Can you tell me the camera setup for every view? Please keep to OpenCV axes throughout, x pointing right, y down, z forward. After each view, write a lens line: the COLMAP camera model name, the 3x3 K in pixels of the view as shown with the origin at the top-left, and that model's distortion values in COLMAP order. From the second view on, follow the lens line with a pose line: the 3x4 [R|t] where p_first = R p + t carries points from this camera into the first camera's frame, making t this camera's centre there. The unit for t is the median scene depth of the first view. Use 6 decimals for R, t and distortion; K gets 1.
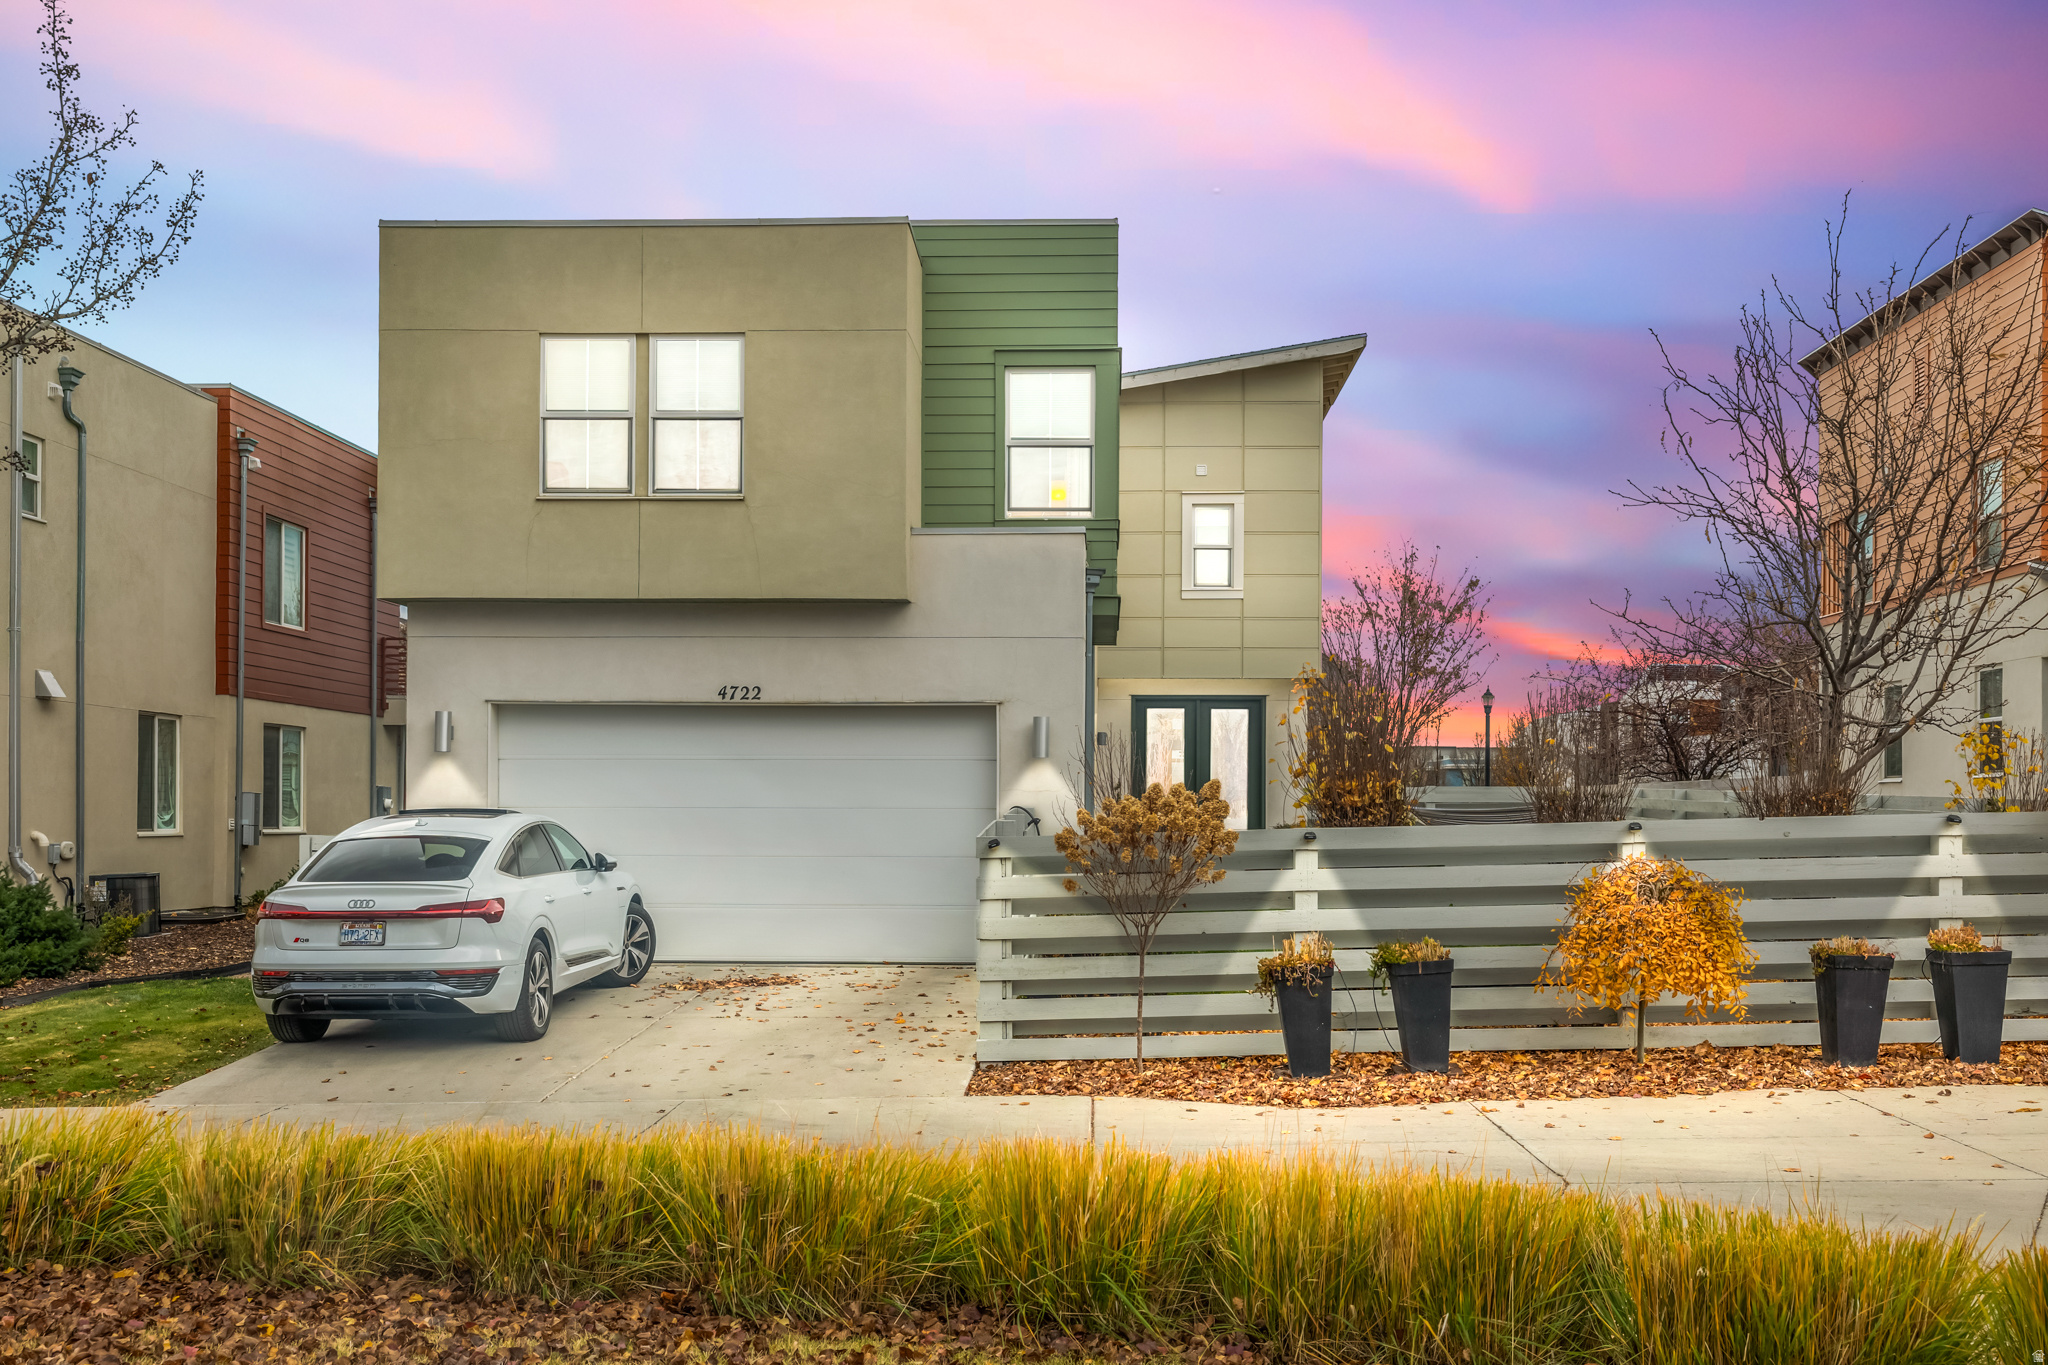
lens RADIAL K [[3254.3, 0, 1024.0], [0, 3254.3, 682.5], [0, 0, 1]] dist [0.029659, 0.097540]
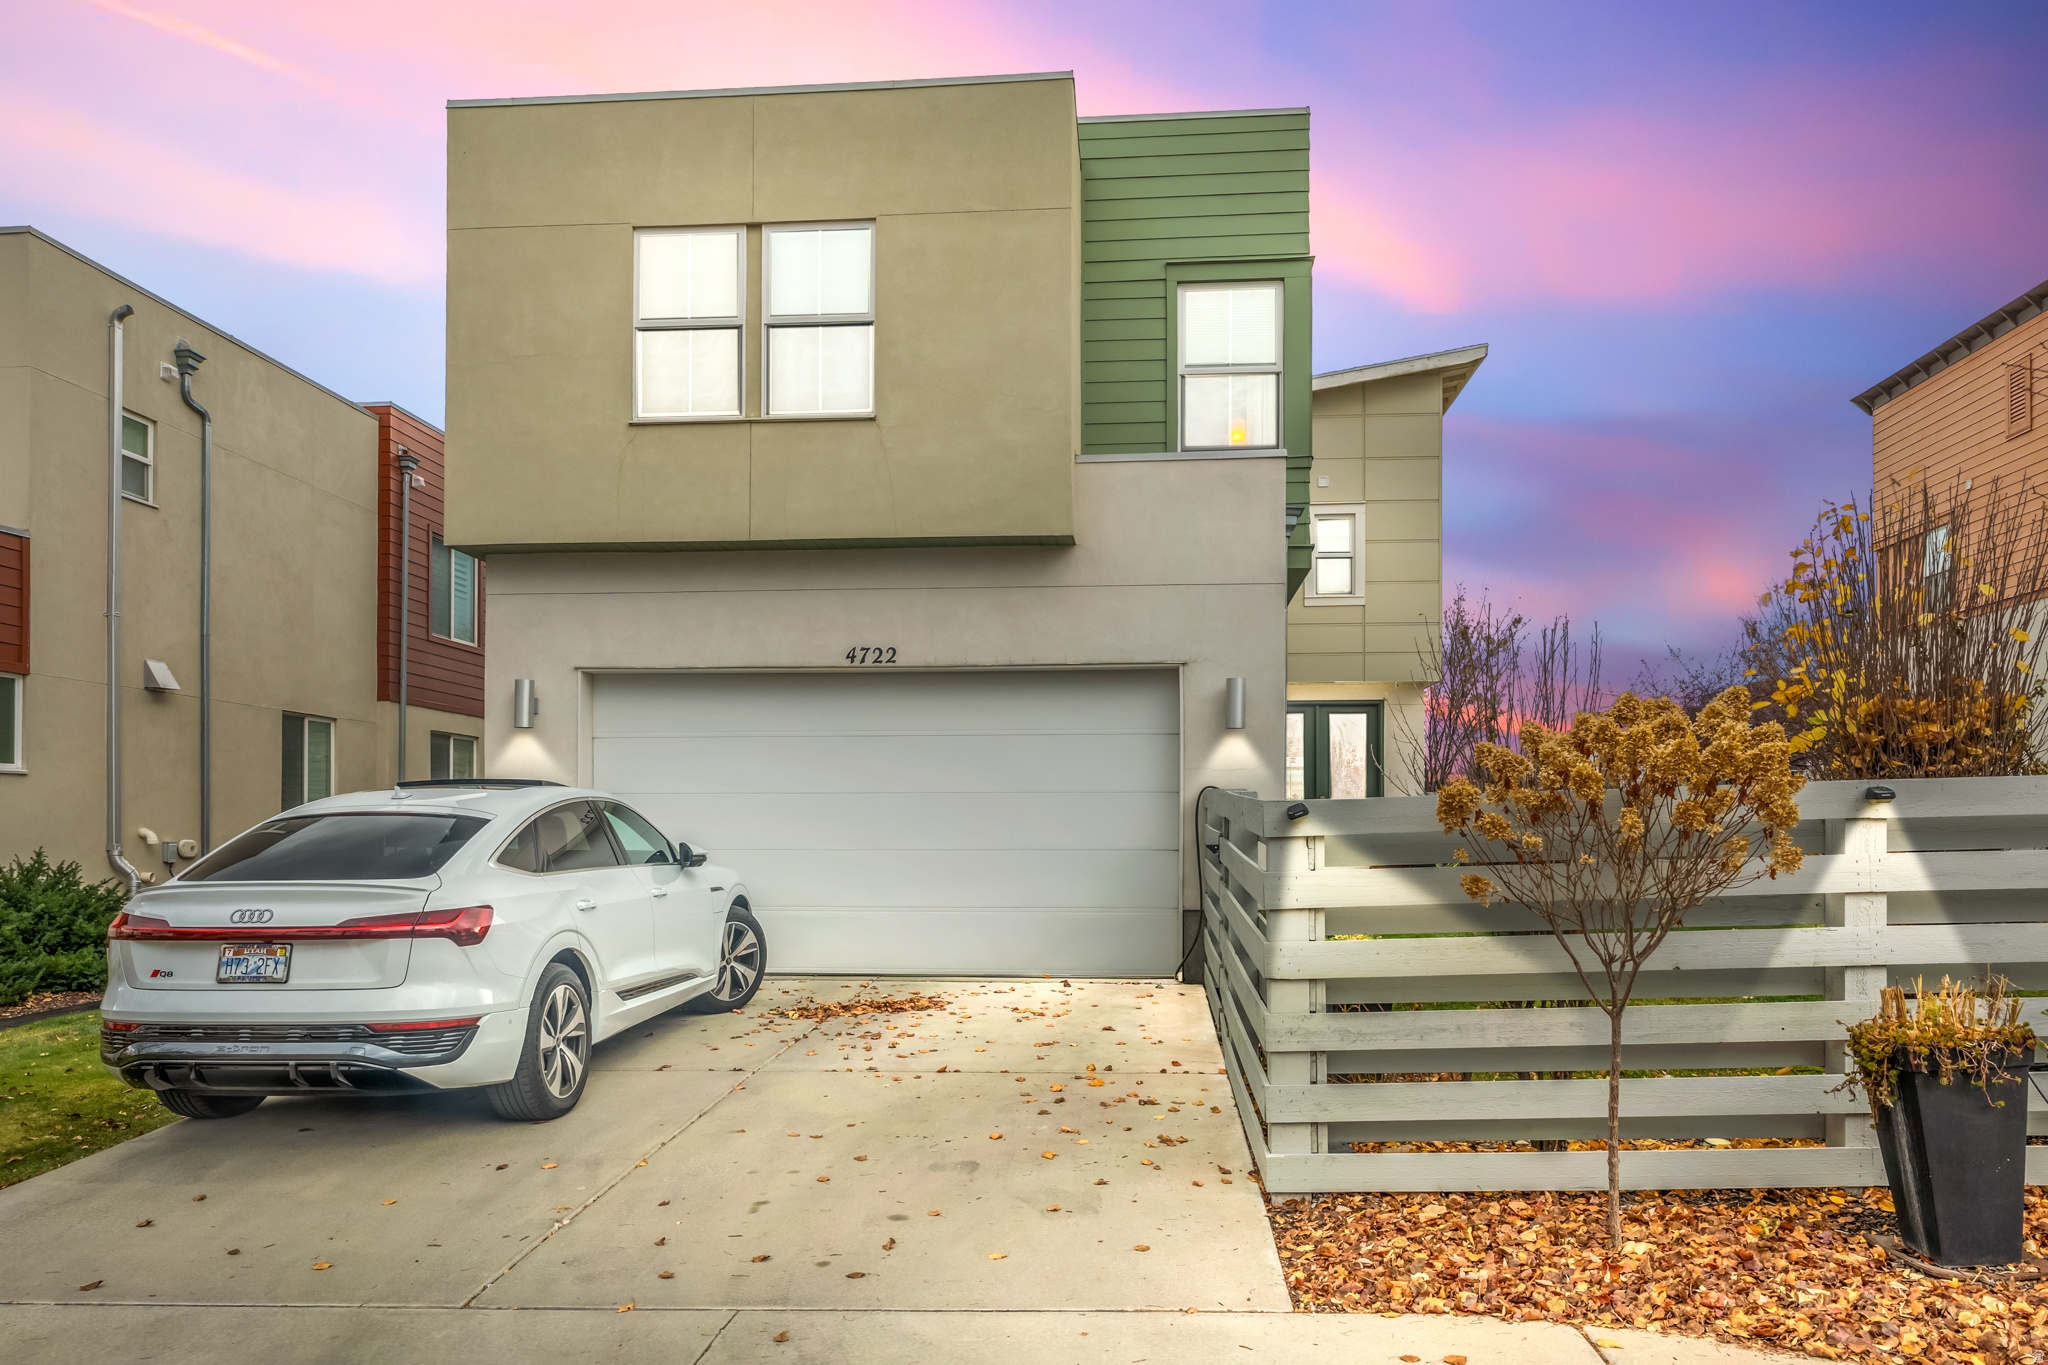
lens RADIAL K [[2355.3, 0, 1024.0], [0, 2355.3, 682.5], [0, 0, 1]] dist [-0.009279, -0.009410]
pose [[0.999549, -0.005067, -0.029615, -0.030435], [0.004394, 0.999731, -0.022759, 0.024691], [0.029722, 0.022618, 0.999302, 0.400424]]
